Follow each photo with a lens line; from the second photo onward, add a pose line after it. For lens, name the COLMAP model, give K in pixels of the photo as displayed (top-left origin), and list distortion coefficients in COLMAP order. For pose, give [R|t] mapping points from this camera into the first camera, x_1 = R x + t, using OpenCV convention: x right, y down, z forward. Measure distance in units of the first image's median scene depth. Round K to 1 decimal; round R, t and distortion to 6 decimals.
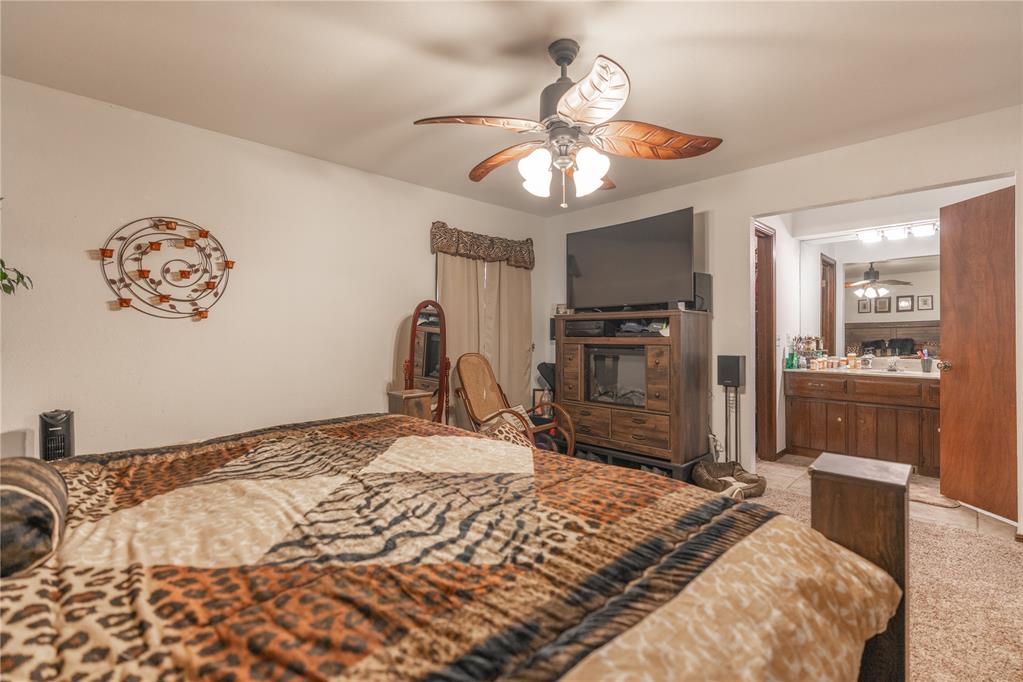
lens RADIAL K [[461.4, 0, 514.9], [0, 461.4, 339.5], [0, 0, 1]] dist [-0.003111, 0.002894]
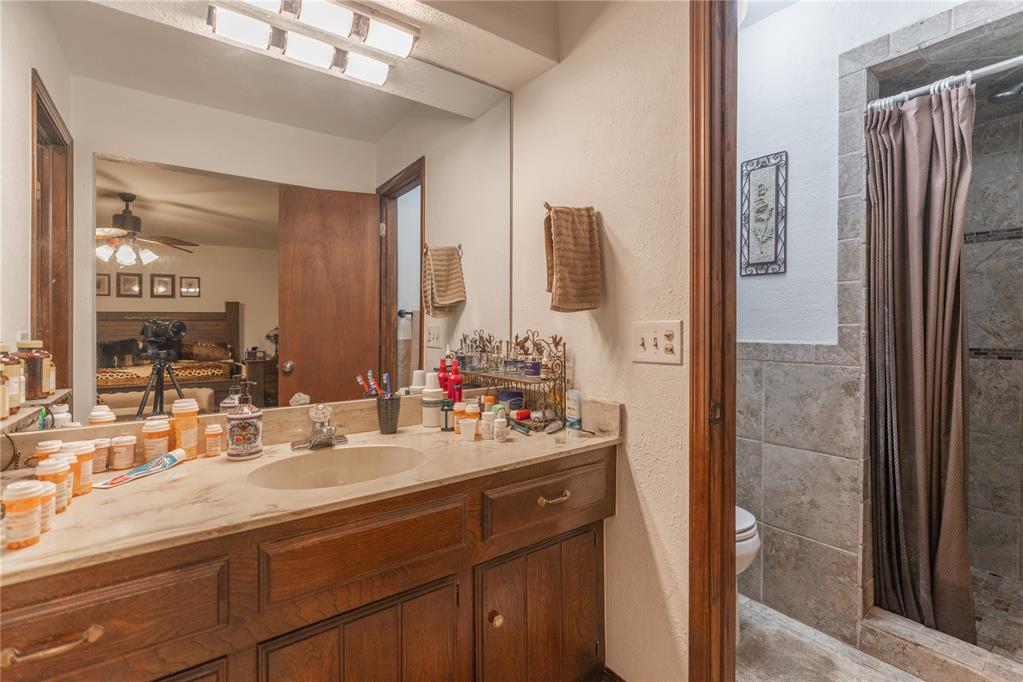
lens RADIAL K [[461.4, 0, 516.3], [0, 461.4, 334.8], [0, 0, 1]] dist [-0.003111, 0.002894]
pose [[0.141462, -0.006136, 0.989925, 0.257508], [0.006613, 0.999964, 0.005253, -0.005994], [-0.989922, 0.005803, 0.141498, 0.405076]]
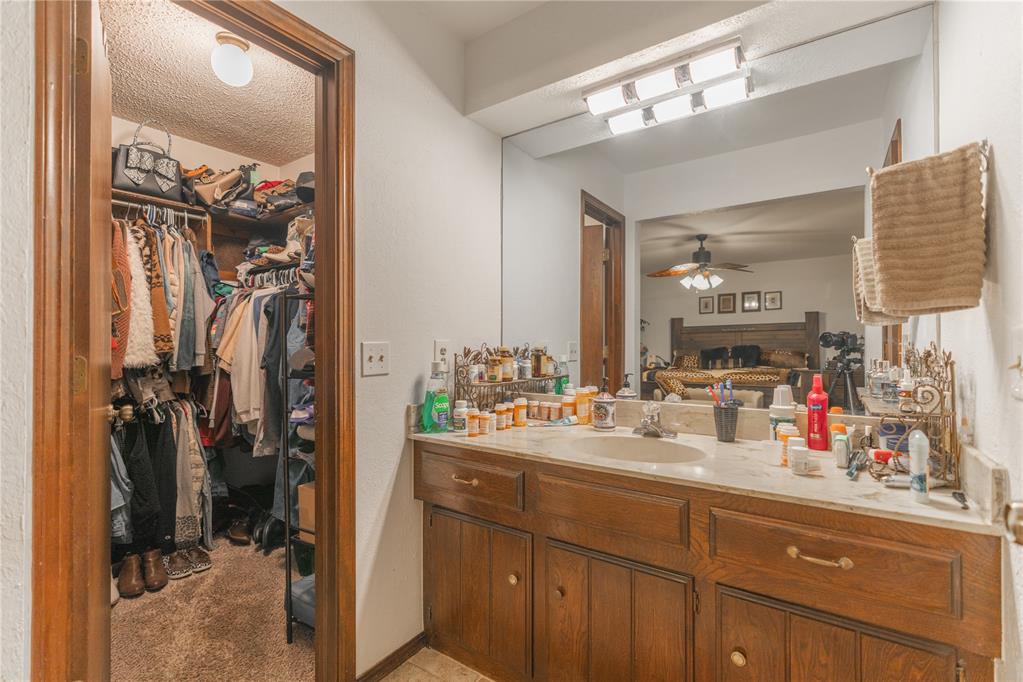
lens RADIAL K [[461.4, 0, 518.0], [0, 461.4, 342.5], [0, 0, 1]] dist [-0.003111, 0.002894]
pose [[0.980614, 0.000965, 0.195947, 0.310505], [-0.000741, 0.999999, -0.001219, -0.006396], [-0.195948, 0.001051, 0.980614, 0.312839]]
